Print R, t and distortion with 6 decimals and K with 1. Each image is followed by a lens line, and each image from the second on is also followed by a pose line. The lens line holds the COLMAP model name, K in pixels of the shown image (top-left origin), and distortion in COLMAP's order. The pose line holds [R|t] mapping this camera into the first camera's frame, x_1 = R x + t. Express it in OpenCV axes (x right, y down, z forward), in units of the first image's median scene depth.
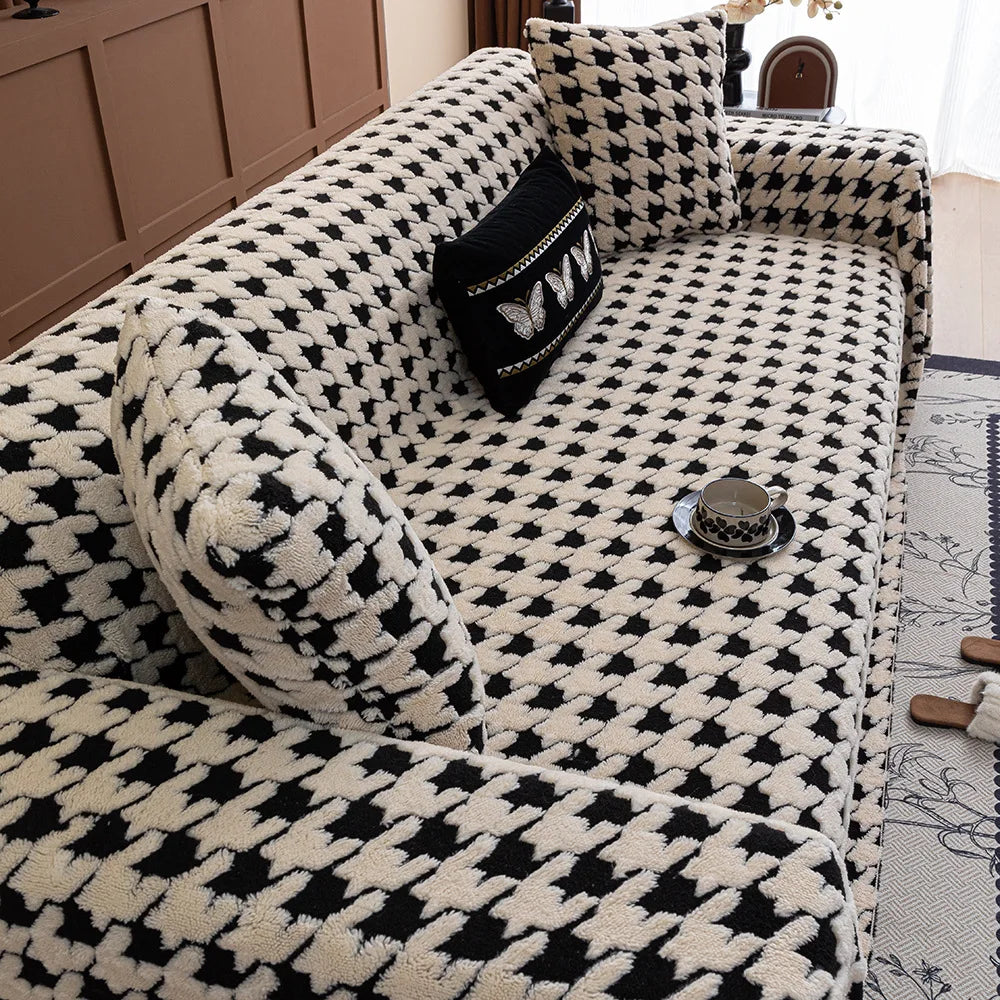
lens RADIAL K [[855.7, 0, 500.0], [0, 855.7, 500.0], [0, 0, 1]] dist [-0.018628, 0.005204]
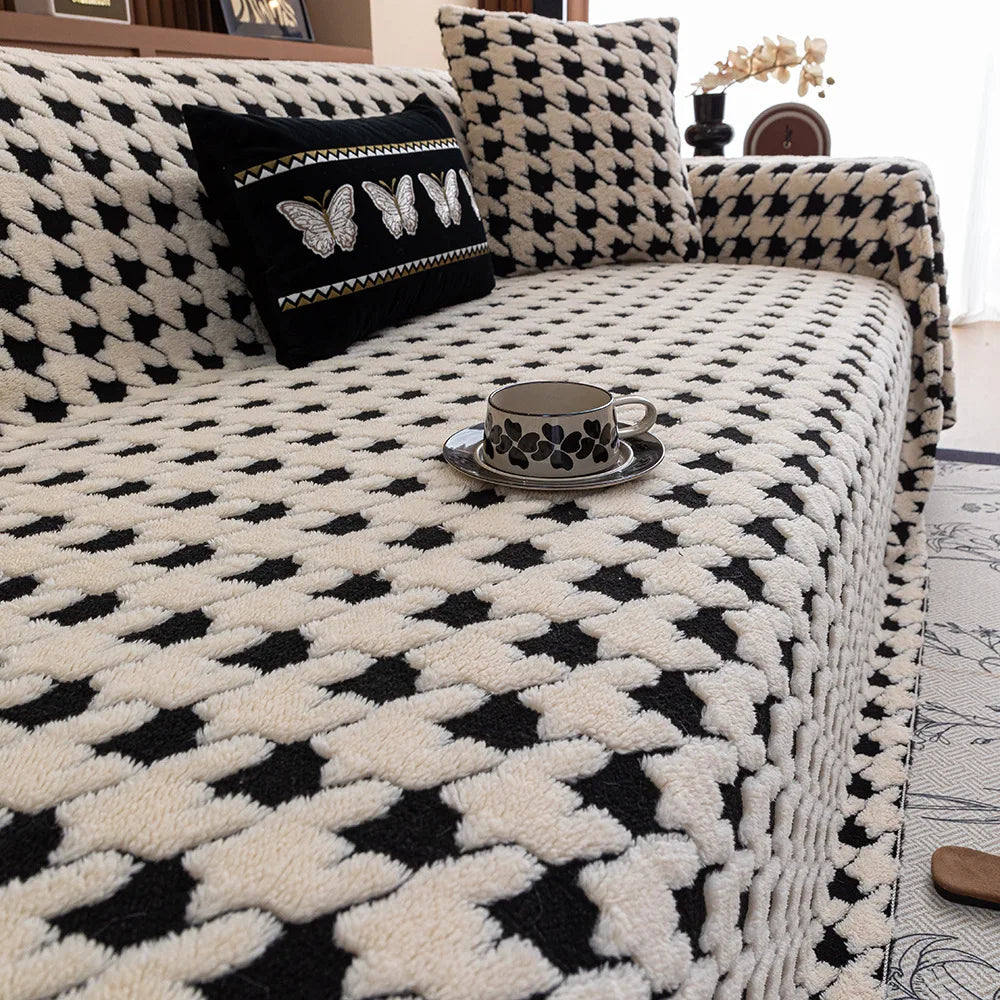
lens RADIAL K [[834.2, 0, 500.0], [0, 834.2, 500.0], [0, 0, 1]] dist [0.001553, -0.002875]
pose [[0.997057, 0.038180, -0.066484, 0.165900], [-0.052344, 0.972615, -0.226453, 0.108720], [0.056018, 0.229266, 0.971750, 0.289616]]
